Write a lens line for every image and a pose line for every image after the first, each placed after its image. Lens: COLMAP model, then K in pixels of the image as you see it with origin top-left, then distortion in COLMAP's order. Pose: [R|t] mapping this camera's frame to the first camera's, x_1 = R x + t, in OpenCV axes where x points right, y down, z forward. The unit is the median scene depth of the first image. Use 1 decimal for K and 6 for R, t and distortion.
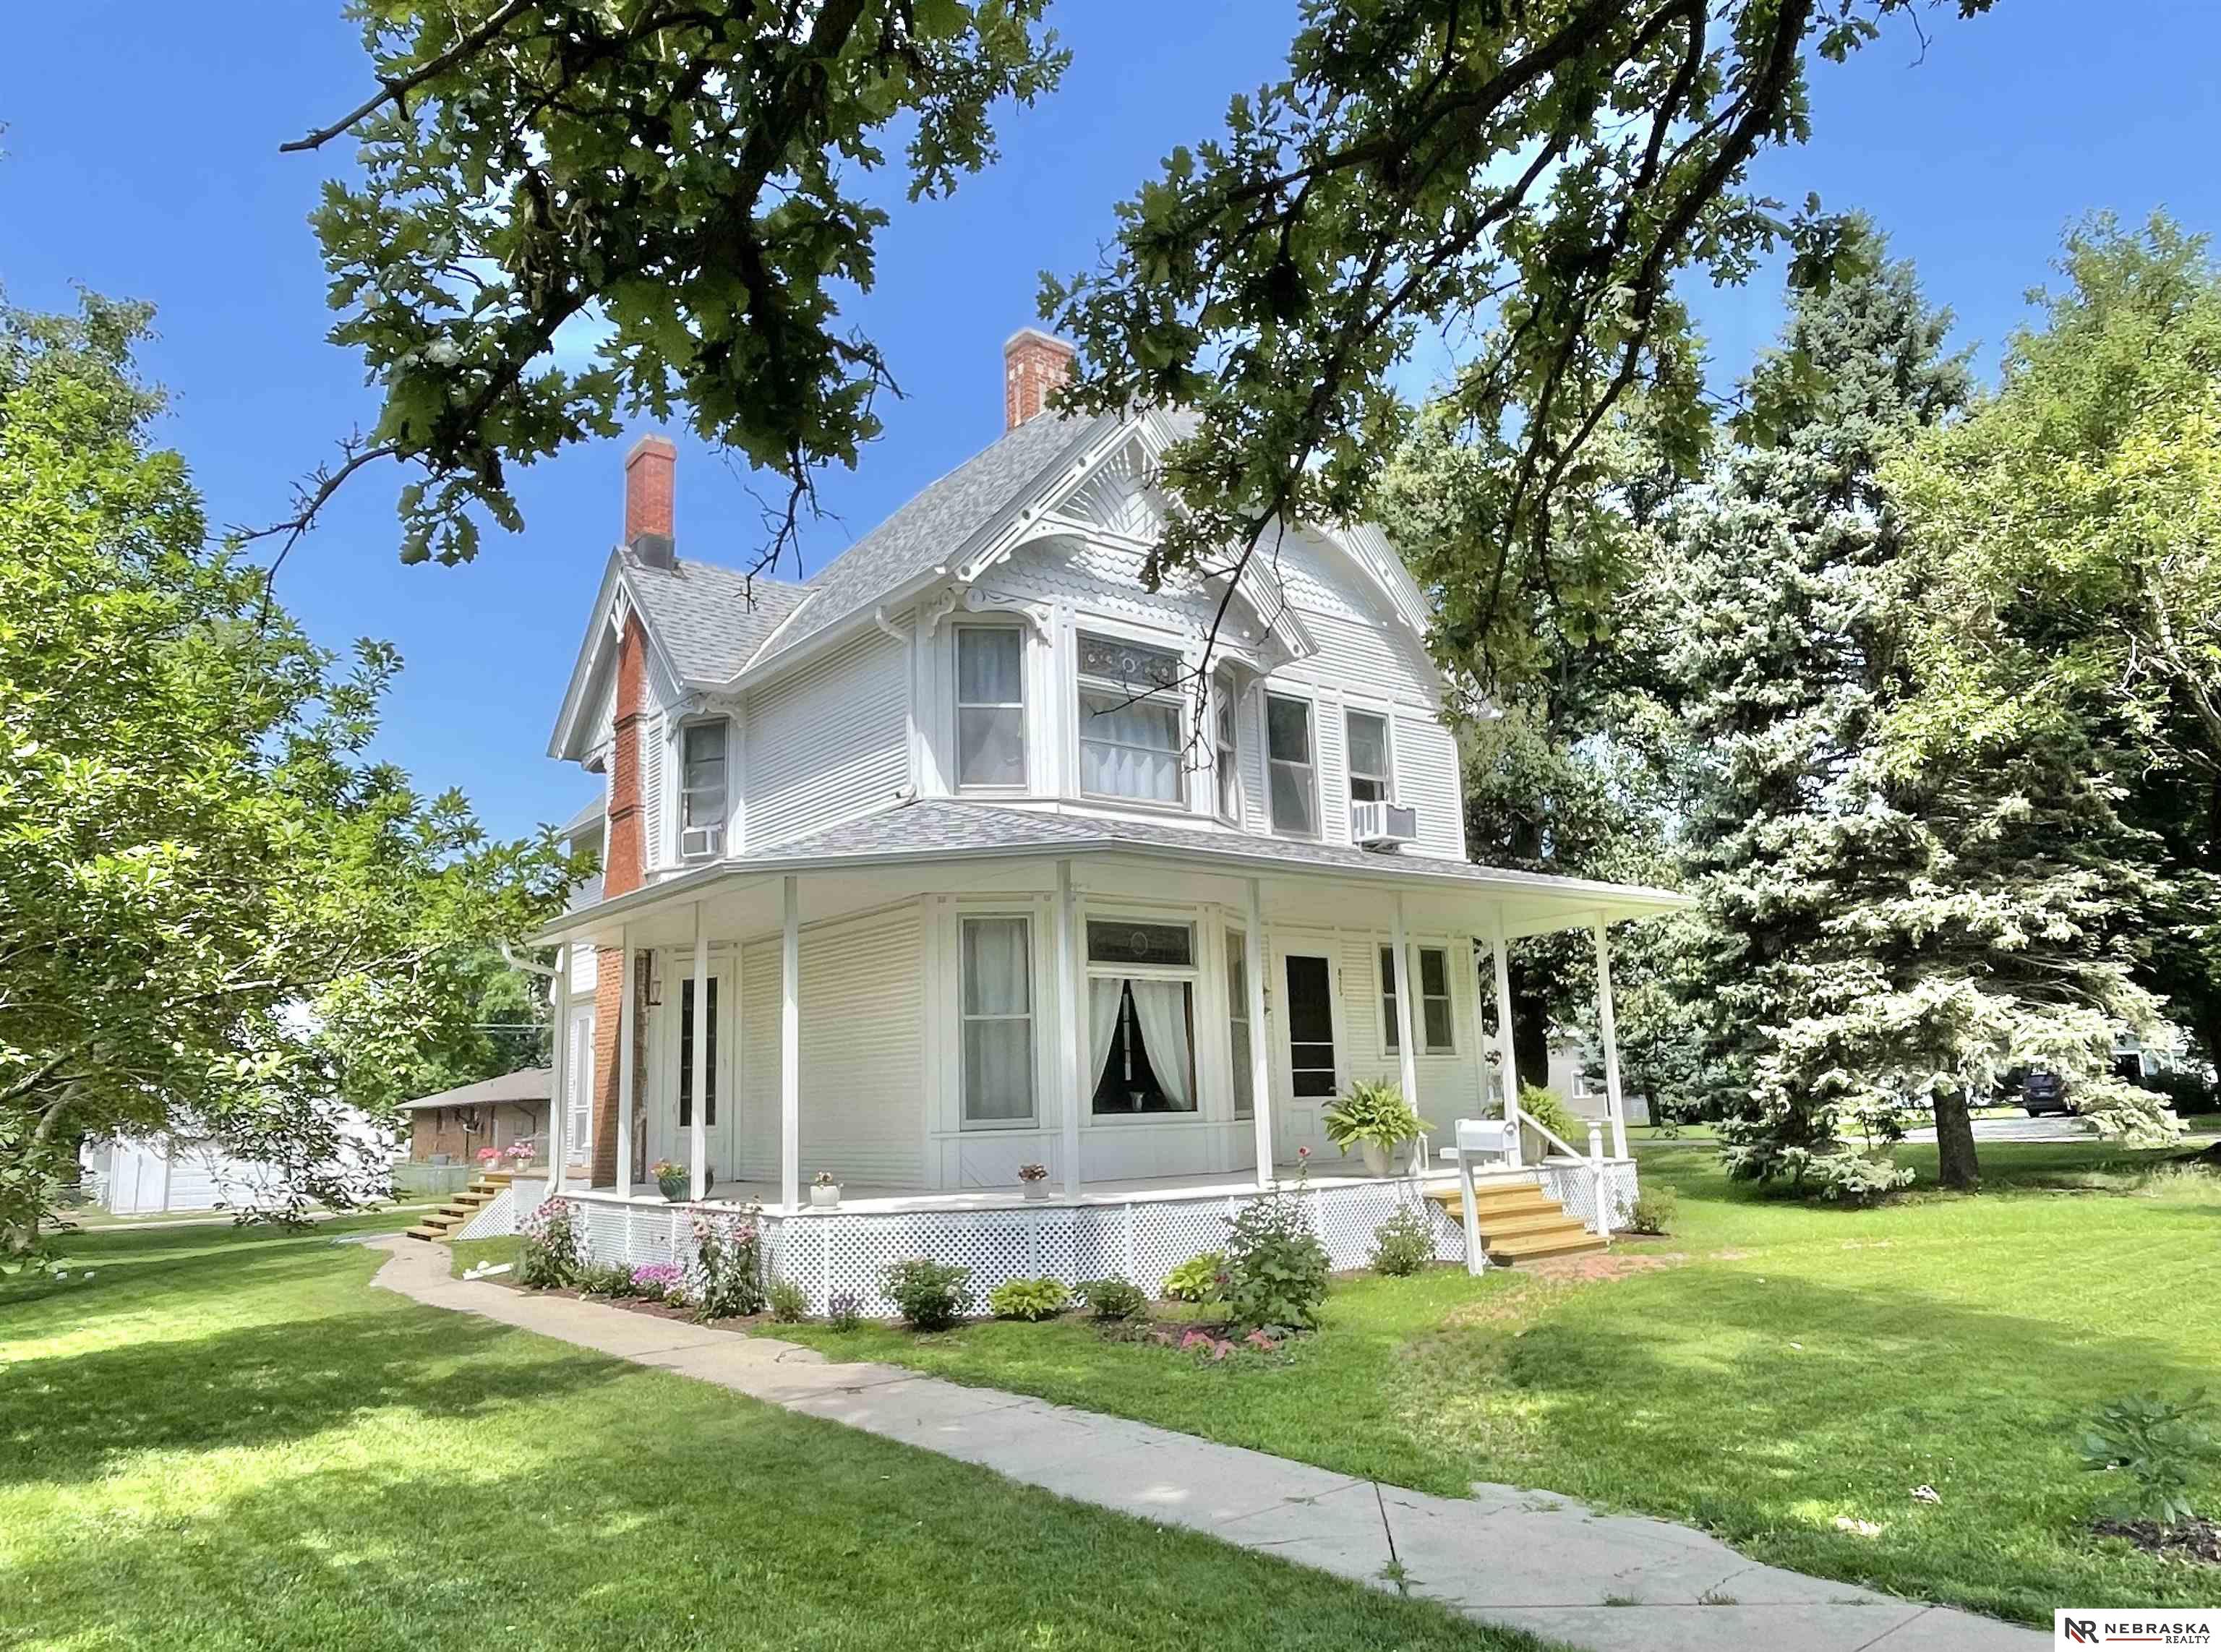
lens RADIAL K [[1567.3, 0, 1110.5], [0, 1567.3, 826.0], [0, 0, 1]] dist [0.003676, -0.001001]
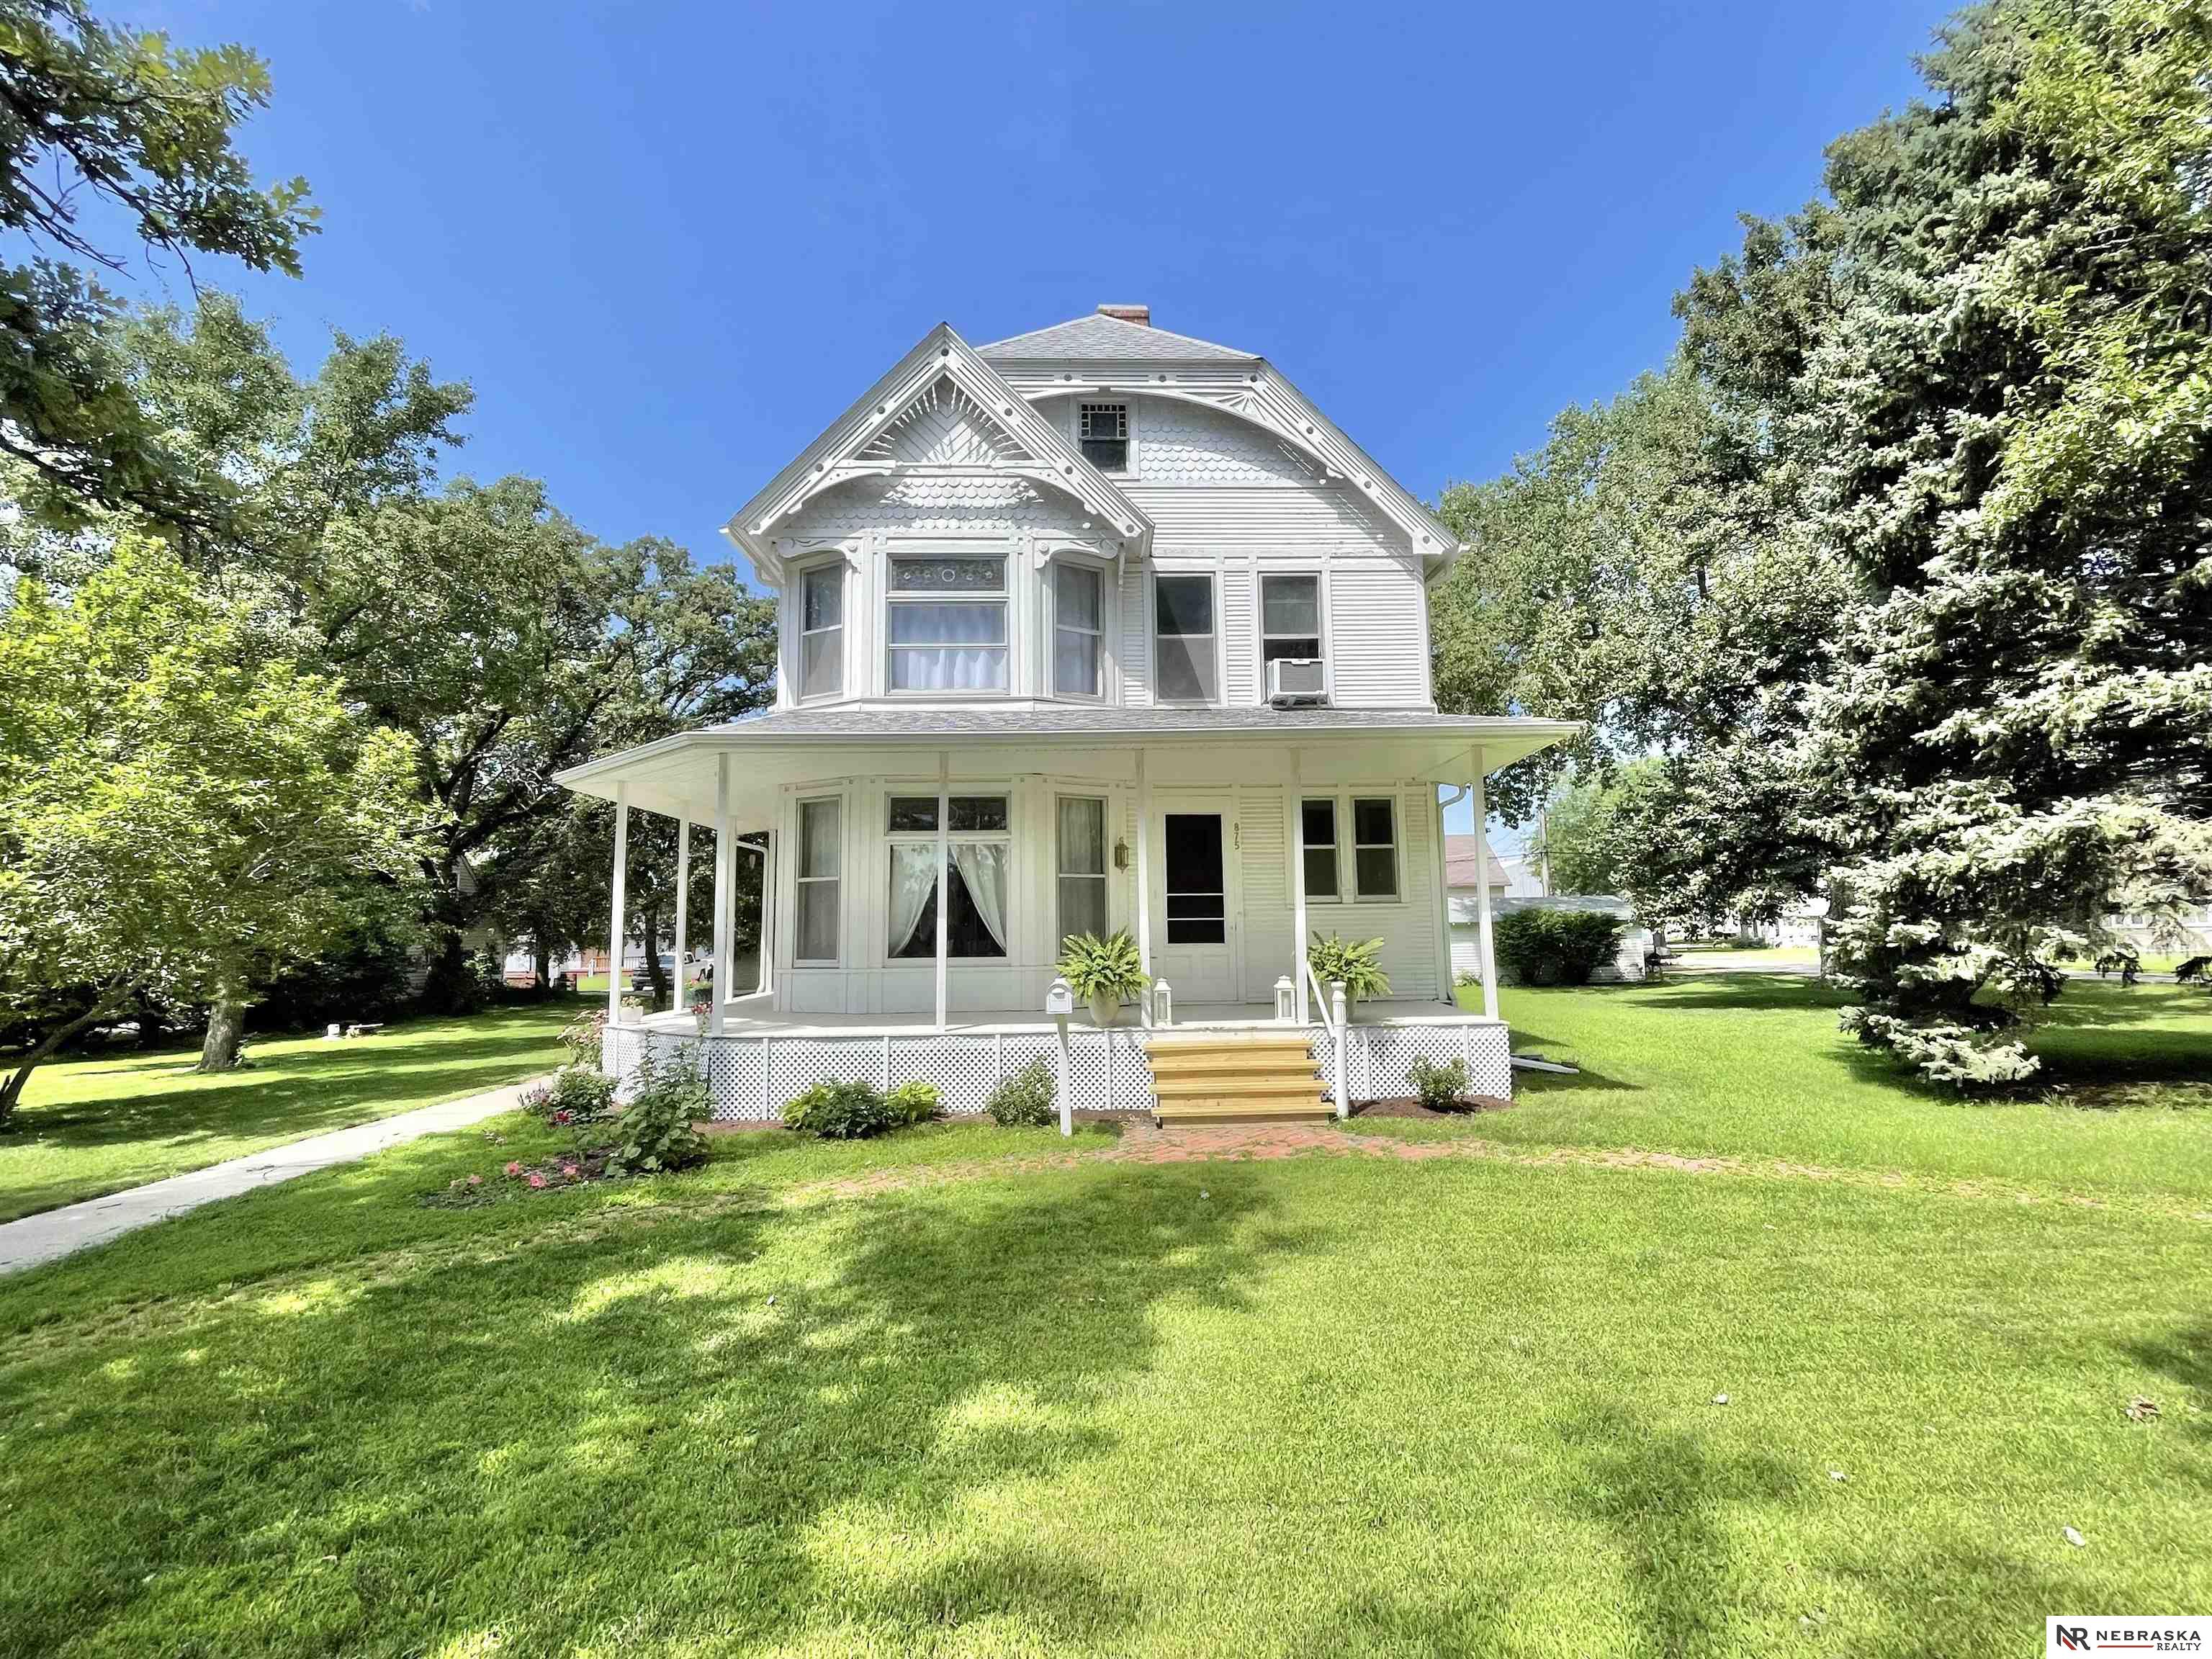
lens RADIAL K [[1004.0, 0, 1106.0], [0, 1004.0, 829.5], [0, 0, 1]] dist [-0.003828, -0.000287]
pose [[0.794218, -0.039444, -0.606351, 0.507935], [0.095777, 0.993543, 0.060821, 0.046856], [0.600037, -0.106380, 0.792867, 0.424389]]
